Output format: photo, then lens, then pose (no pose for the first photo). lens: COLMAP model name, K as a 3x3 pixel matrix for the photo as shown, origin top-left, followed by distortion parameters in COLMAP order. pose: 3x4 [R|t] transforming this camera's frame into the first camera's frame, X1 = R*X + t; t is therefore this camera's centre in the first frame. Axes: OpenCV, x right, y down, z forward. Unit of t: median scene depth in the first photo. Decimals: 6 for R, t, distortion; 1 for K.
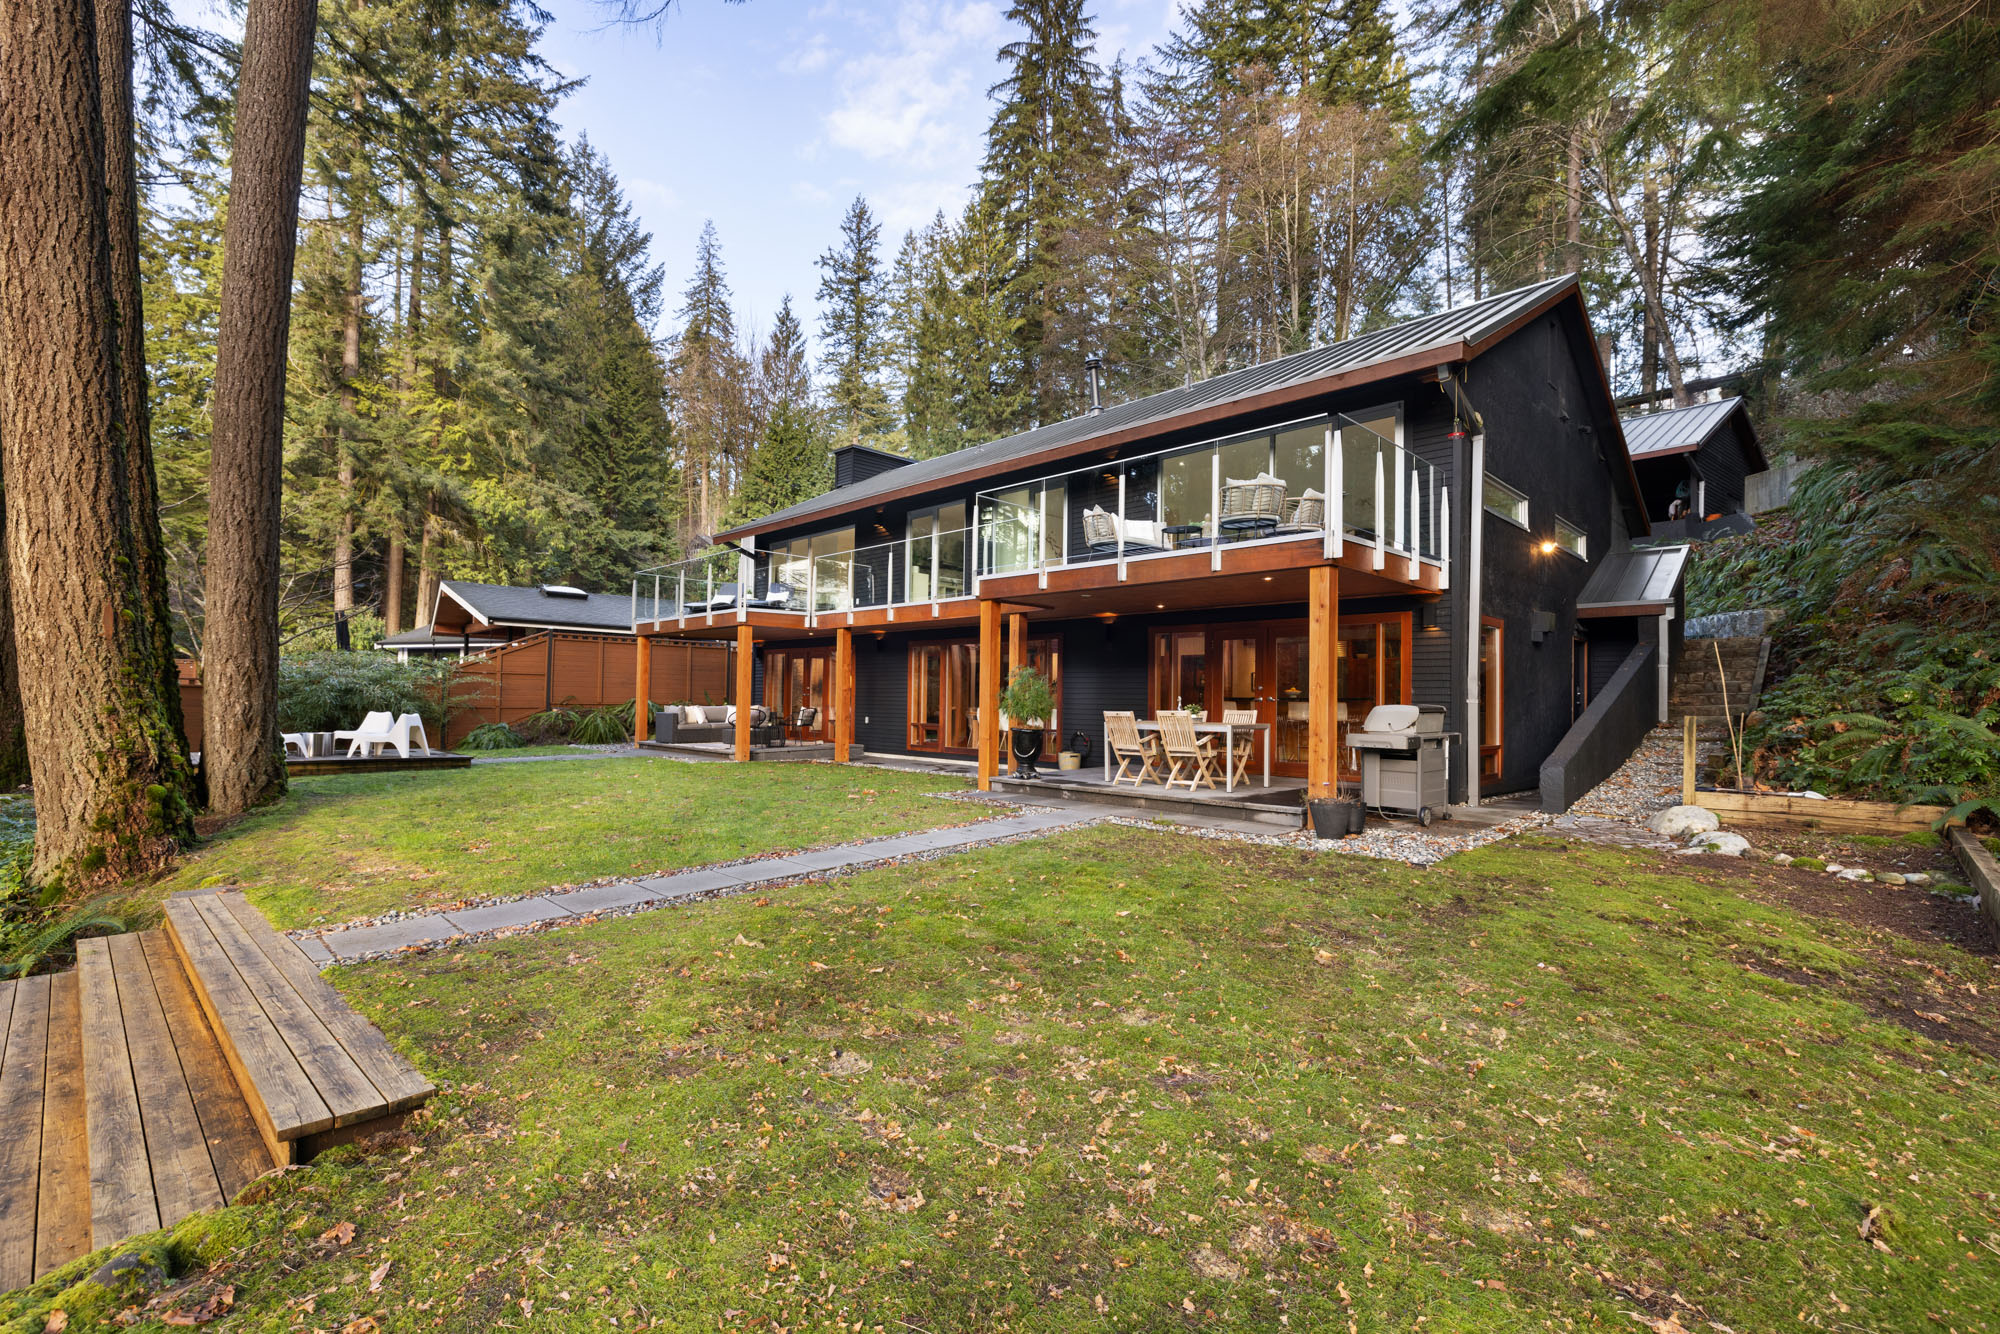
lens RADIAL K [[860.9, 0, 1000.0], [0, 860.9, 667.0], [0, 0, 1]] dist [-0.000946, -0.000032]
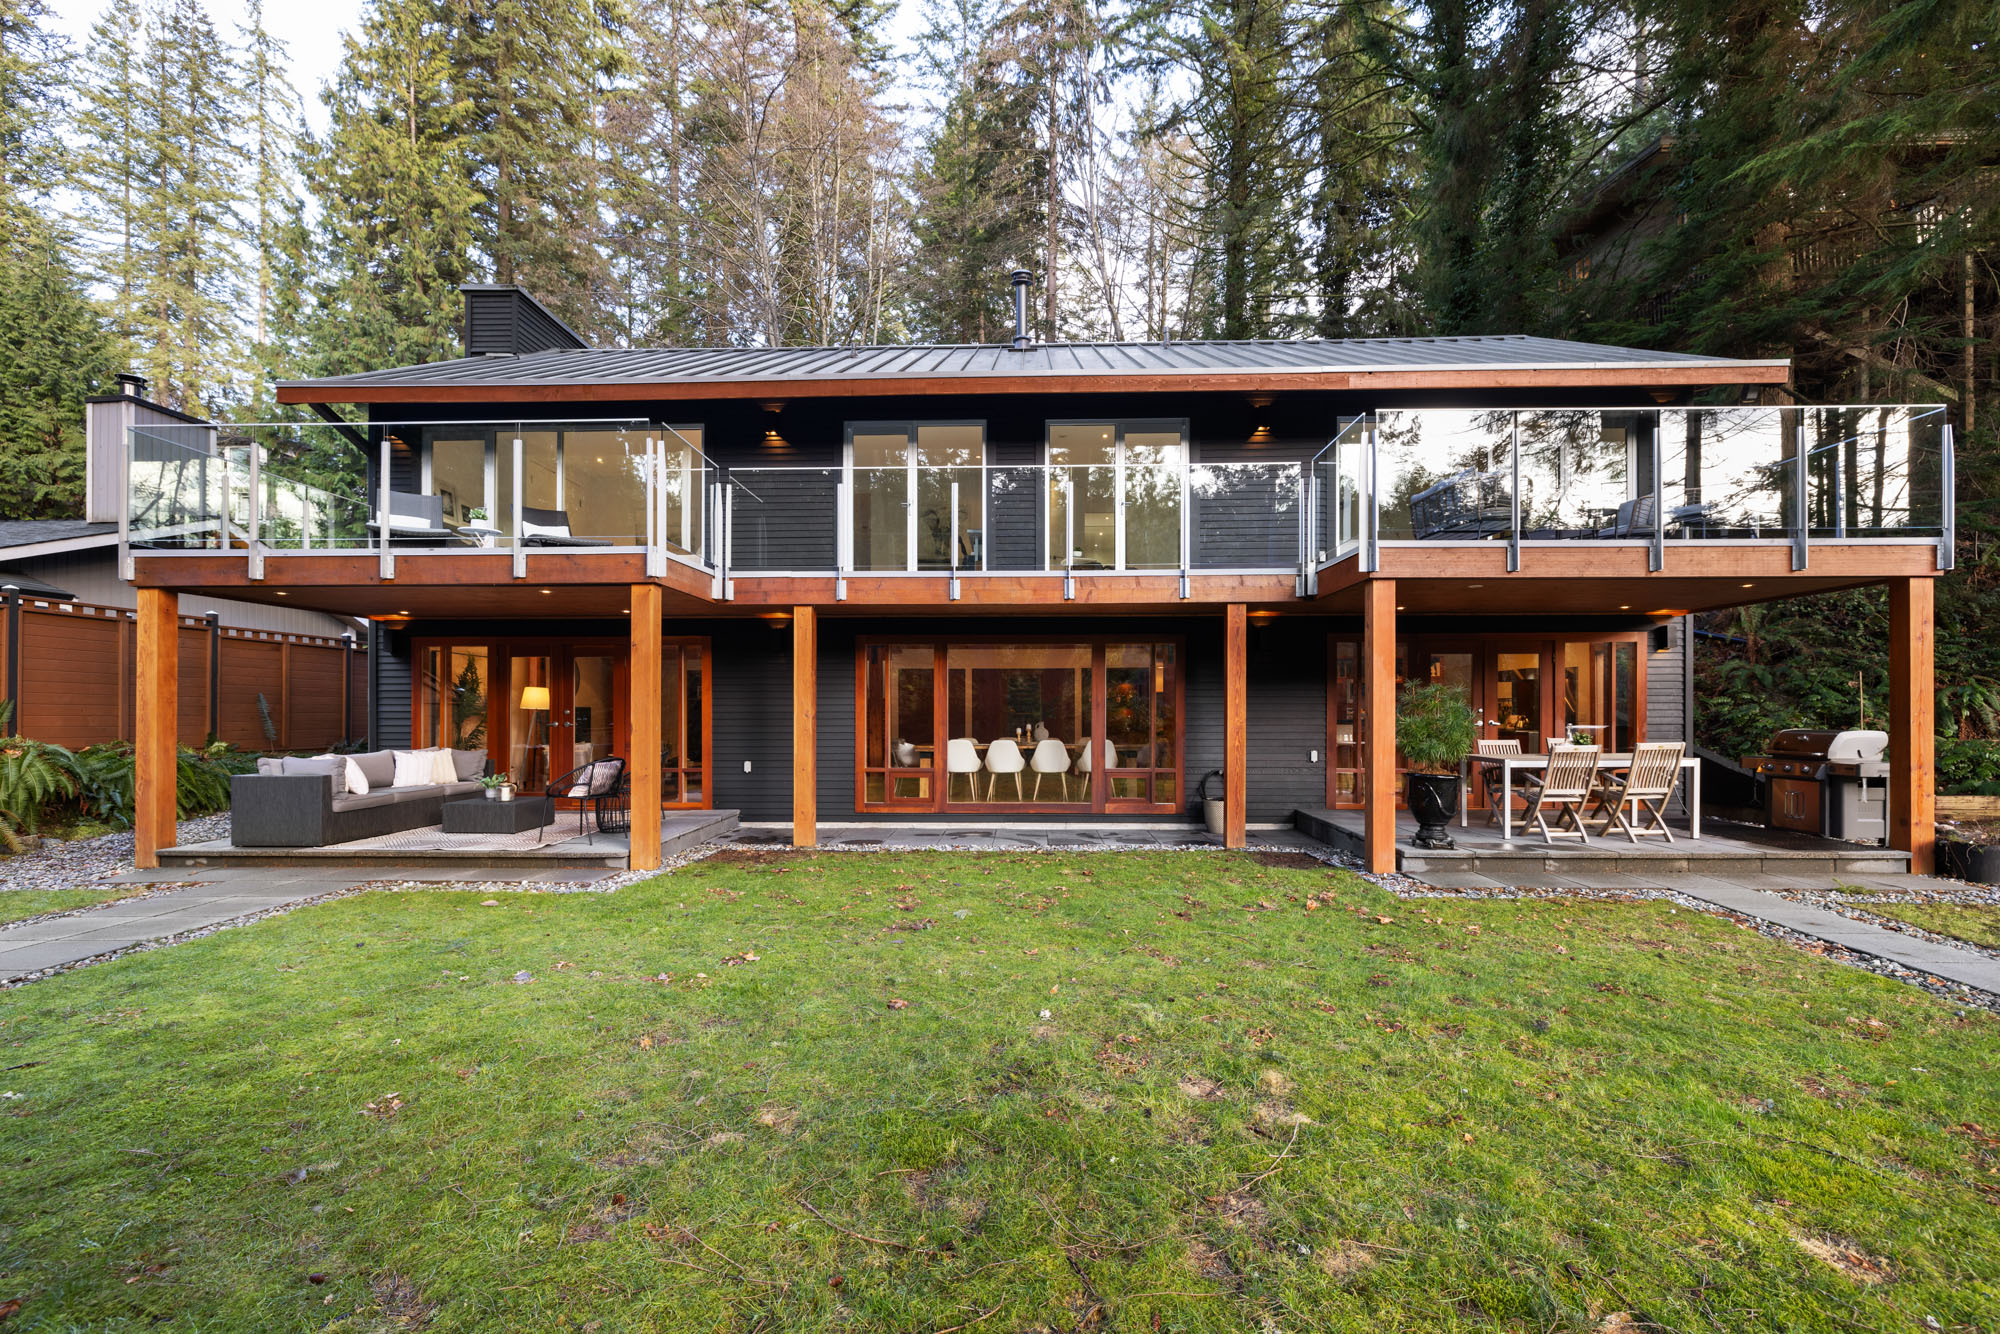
lens RADIAL K [[923.6, 0, 1000.0], [0, 923.6, 667.0], [0, 0, 1]] dist [0.000619, 0.000260]
pose [[0.735209, 0.032733, 0.677050, -0.078376], [-0.013242, 0.999336, -0.033935, 0.002023], [-0.677711, 0.015983, 0.735155, 0.077622]]
